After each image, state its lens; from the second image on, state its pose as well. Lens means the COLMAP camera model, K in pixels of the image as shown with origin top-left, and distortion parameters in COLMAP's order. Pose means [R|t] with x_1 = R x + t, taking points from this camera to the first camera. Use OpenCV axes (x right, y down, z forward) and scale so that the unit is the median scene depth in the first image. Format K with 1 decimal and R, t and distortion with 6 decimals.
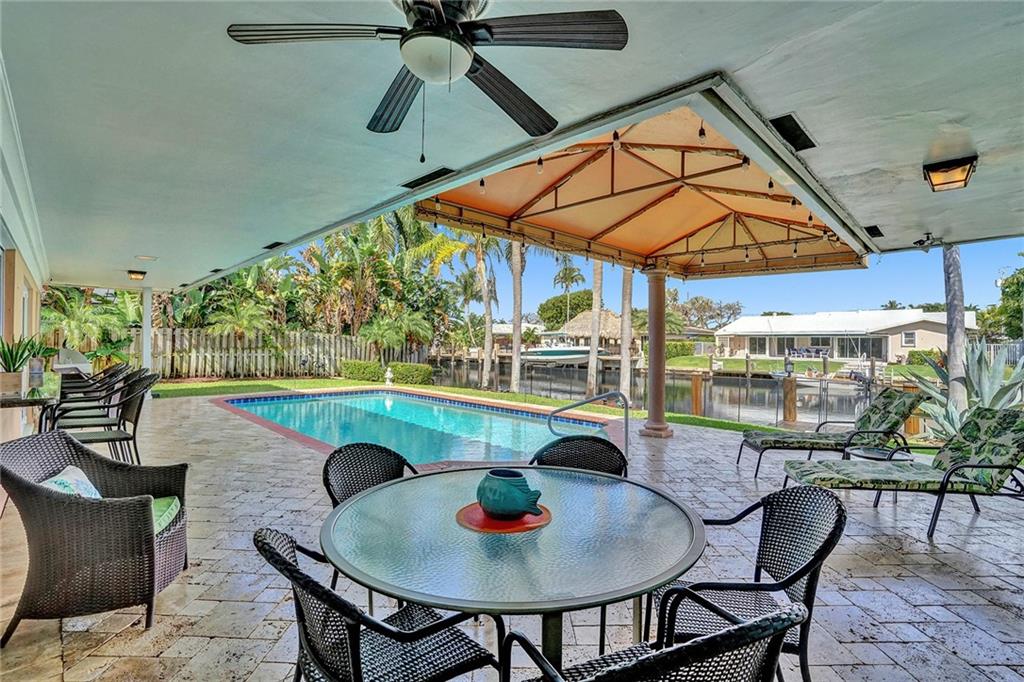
lens RADIAL K [[476.9, 0, 521.7], [0, 476.9, 342.4], [0, 0, 1]] dist [-0.021225, 0.000282]
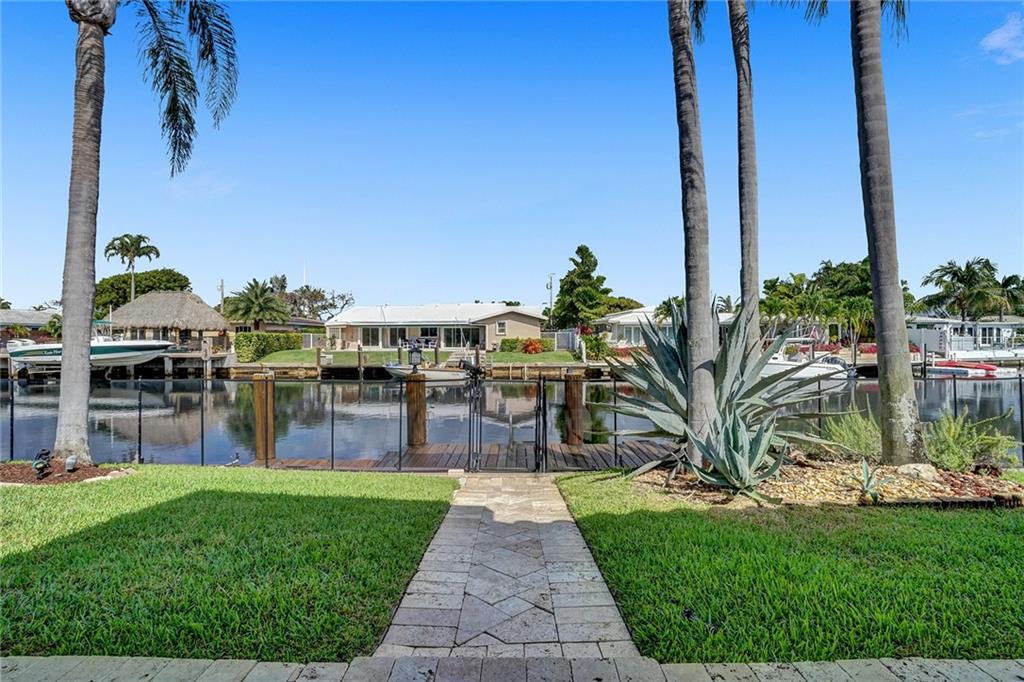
lens RADIAL K [[478.6, 0, 501.2], [0, 478.6, 338.6], [0, 0, 1]] dist [-0.017821, 0.000174]
pose [[0.747603, -0.011687, 0.664043, 0.134097], [0.009939, 0.999930, 0.006410, 0.014706], [-0.664072, 0.001808, 0.747667, 0.263159]]
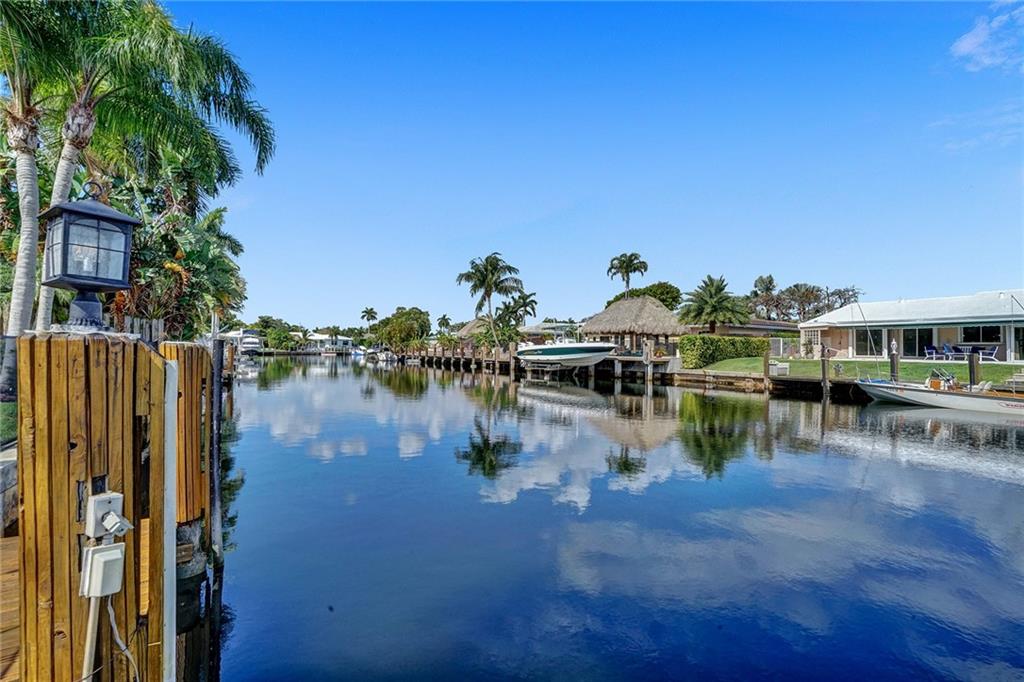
lens RADIAL K [[472.2, 0, 512.0], [0, 472.2, 341.0], [0, 0, 1]] dist [-0.054648, 0.021049]
pose [[0.963048, -0.003747, -0.269302, 0.391619], [-0.002345, 0.999749, -0.022298, 0.043096], [0.269318, 0.022106, 0.962797, 0.505161]]
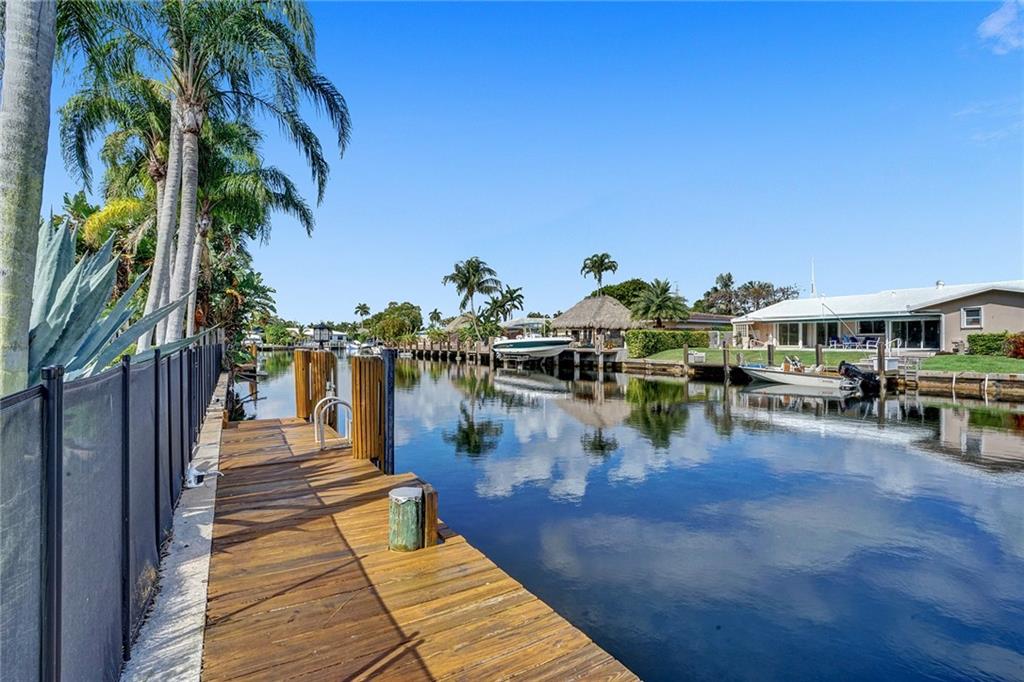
lens RADIAL K [[476.9, 0, 521.7], [0, 476.9, 342.4], [0, 0, 1]] dist [-0.021225, 0.000282]
pose [[0.970681, -0.009043, -0.240201, 0.529702], [0.009019, 0.999959, -0.001200, 0.036205], [0.240202, -0.001001, 0.970722, 0.262940]]
